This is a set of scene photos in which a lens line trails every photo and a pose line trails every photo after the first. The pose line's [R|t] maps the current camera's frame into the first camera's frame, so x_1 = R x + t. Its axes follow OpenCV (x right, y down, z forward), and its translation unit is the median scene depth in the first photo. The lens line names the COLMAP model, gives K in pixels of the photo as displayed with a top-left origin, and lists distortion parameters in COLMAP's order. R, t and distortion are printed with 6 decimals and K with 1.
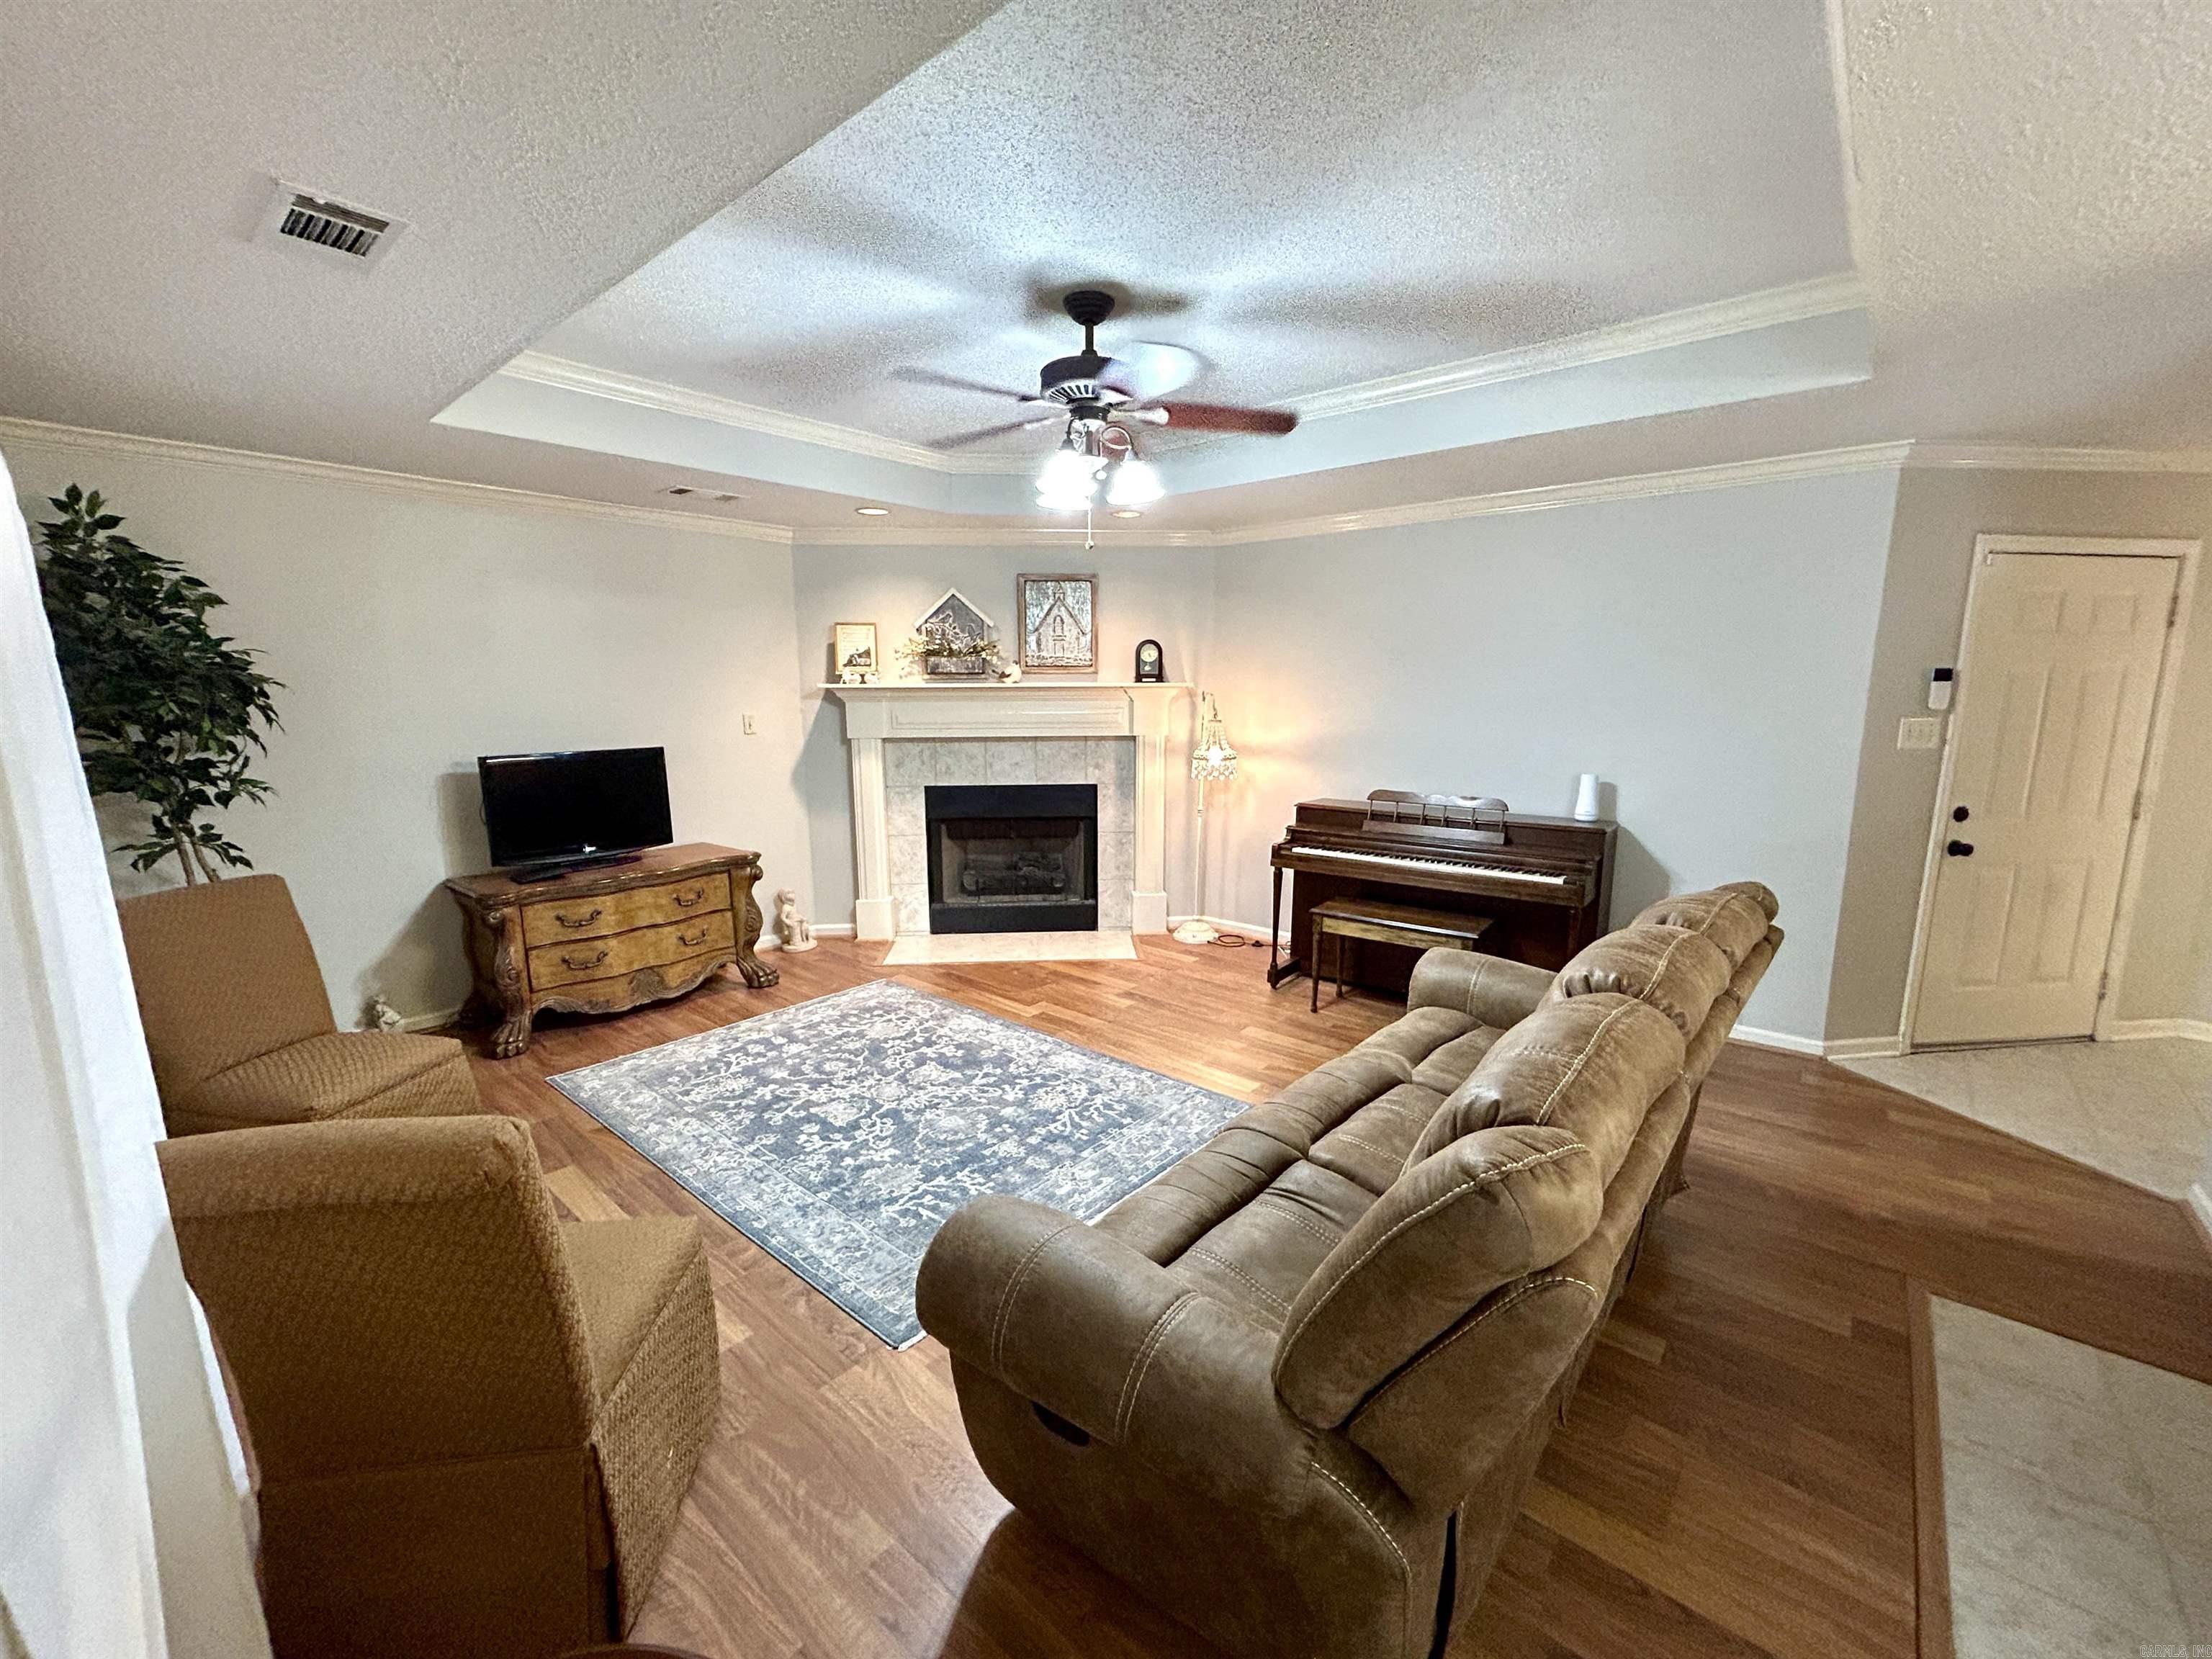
lens RADIAL K [[898.0, 0, 1105.5], [0, 898.0, 834.1], [0, 0, 1]] dist [-0.004809, 0.004547]
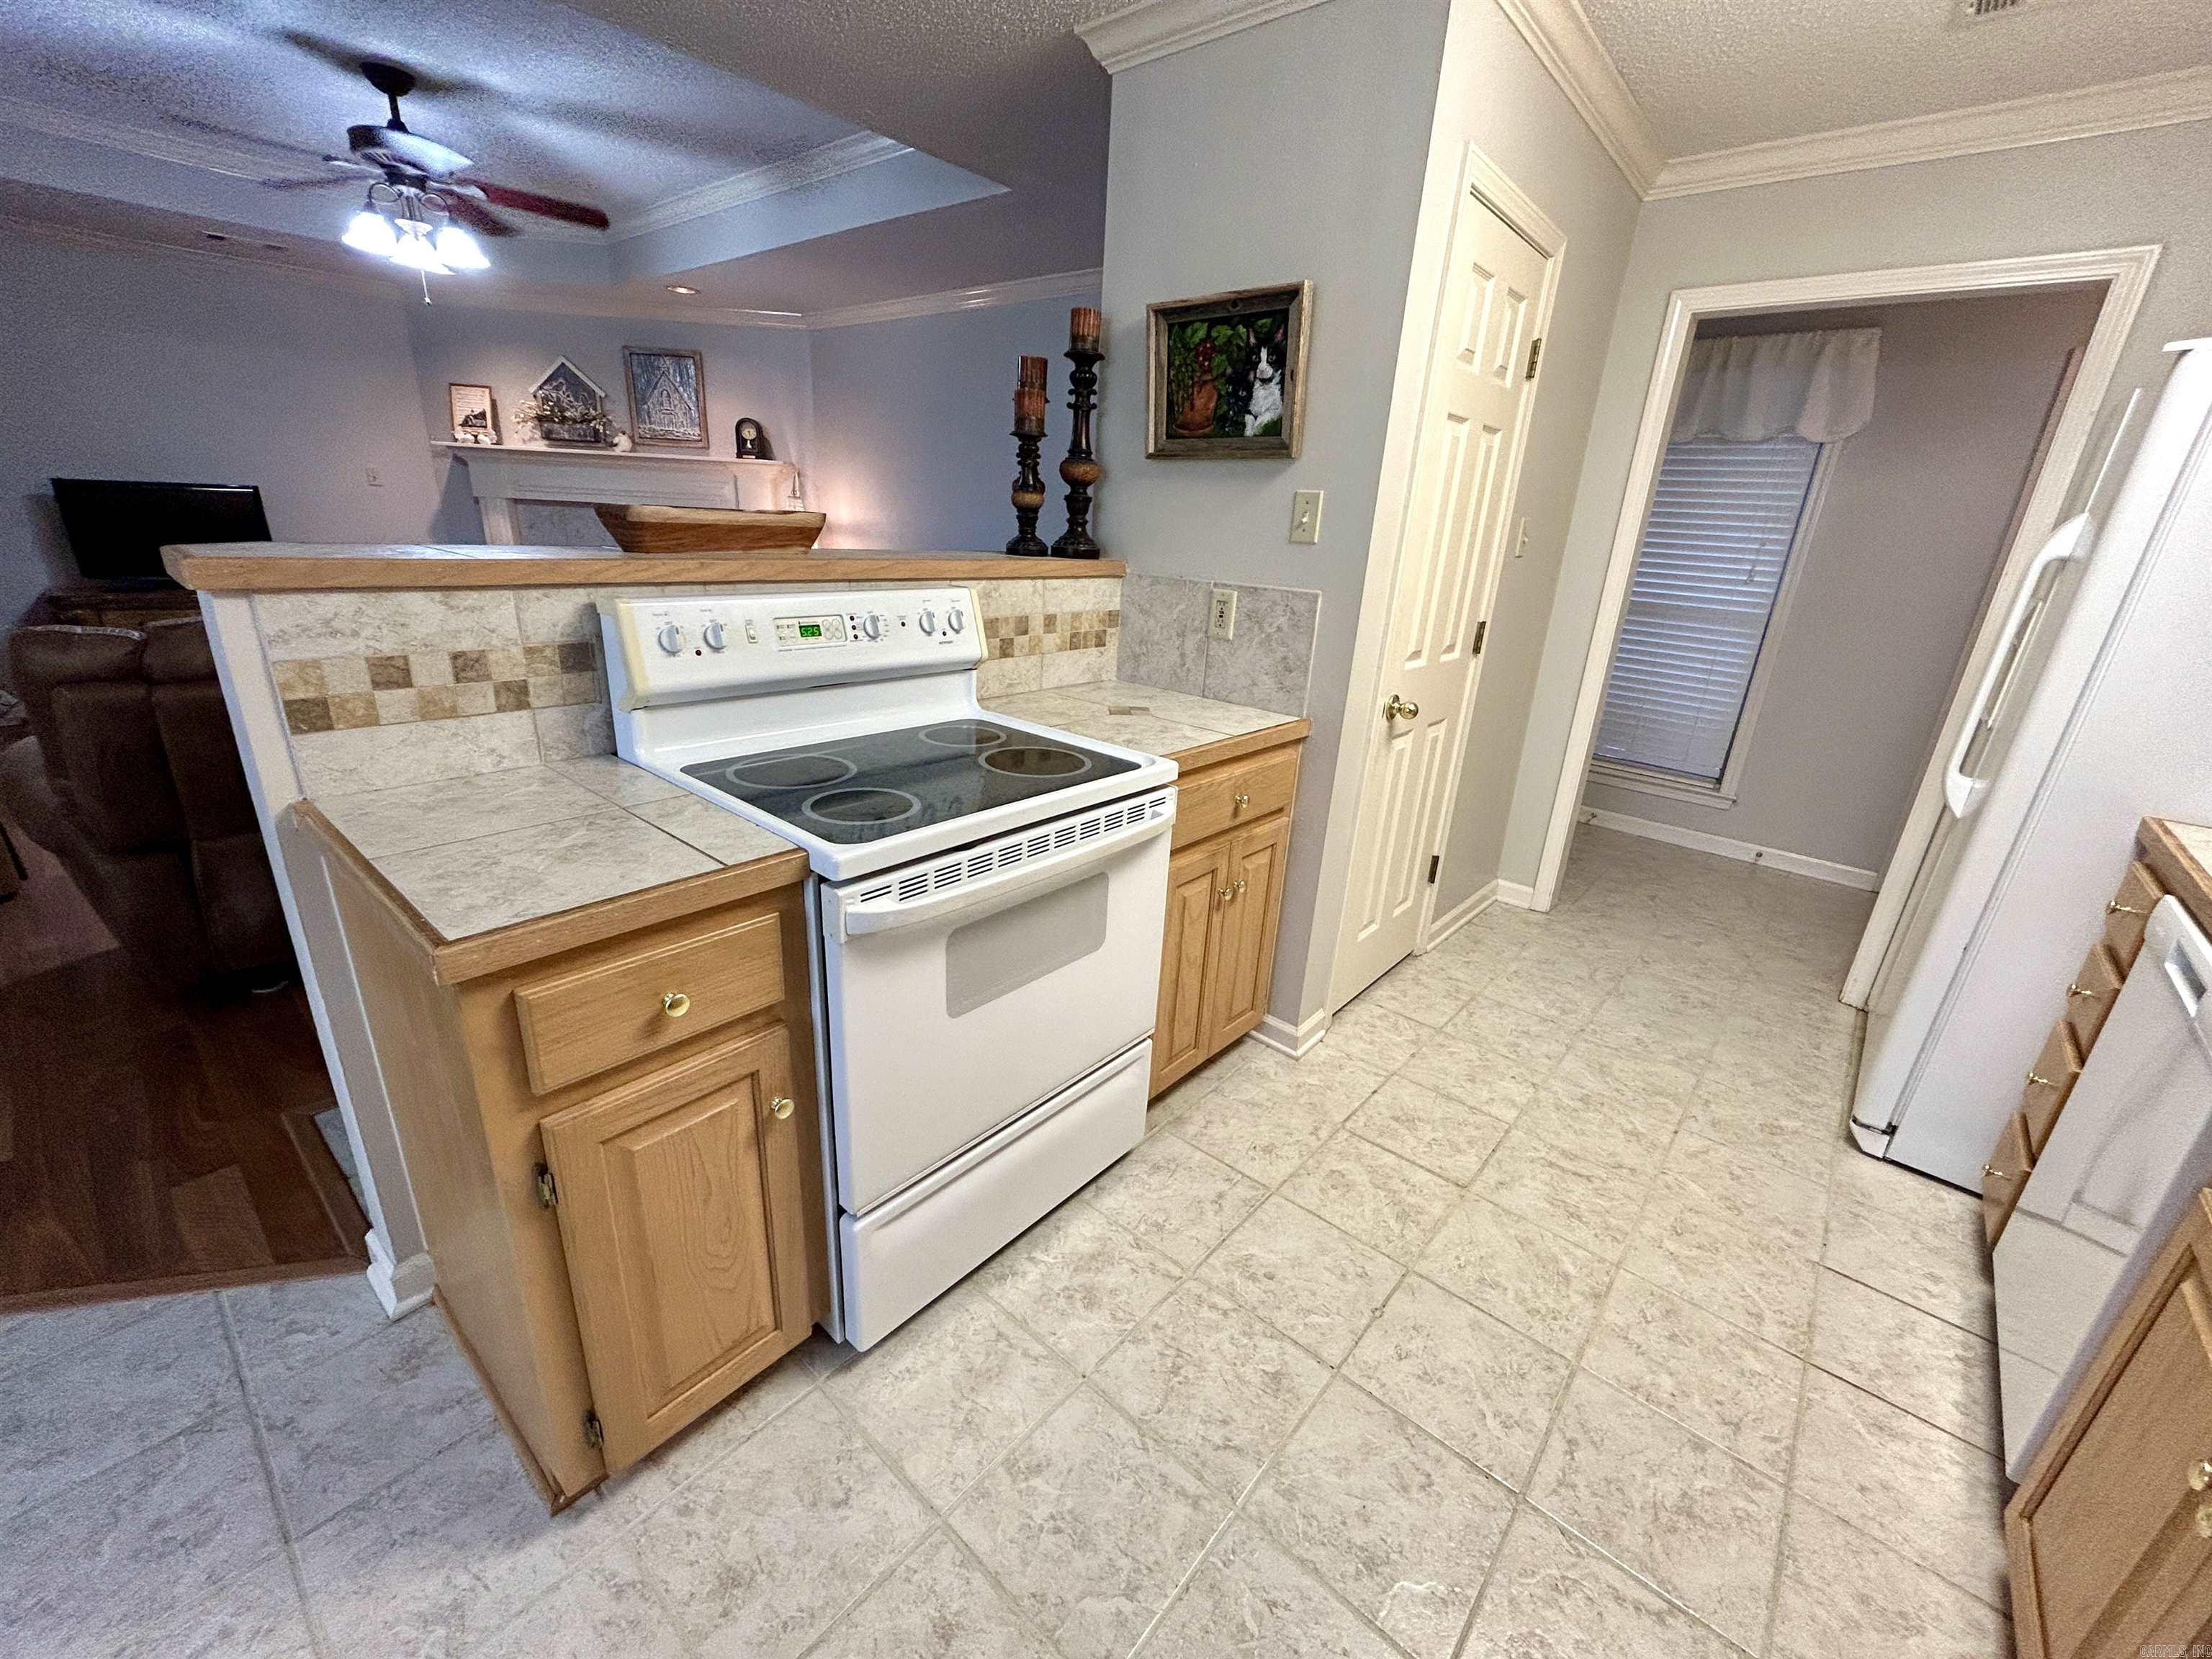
lens RADIAL K [[898.0, 0, 1105.5], [0, 898.0, 834.1], [0, 0, 1]] dist [-0.004809, 0.004547]
pose [[0.998541, 0.050857, 0.018125, 0.681244], [-0.053300, 0.982092, 0.180707, 0.085205], [-0.008610, -0.181409, 0.983370, -0.243039]]
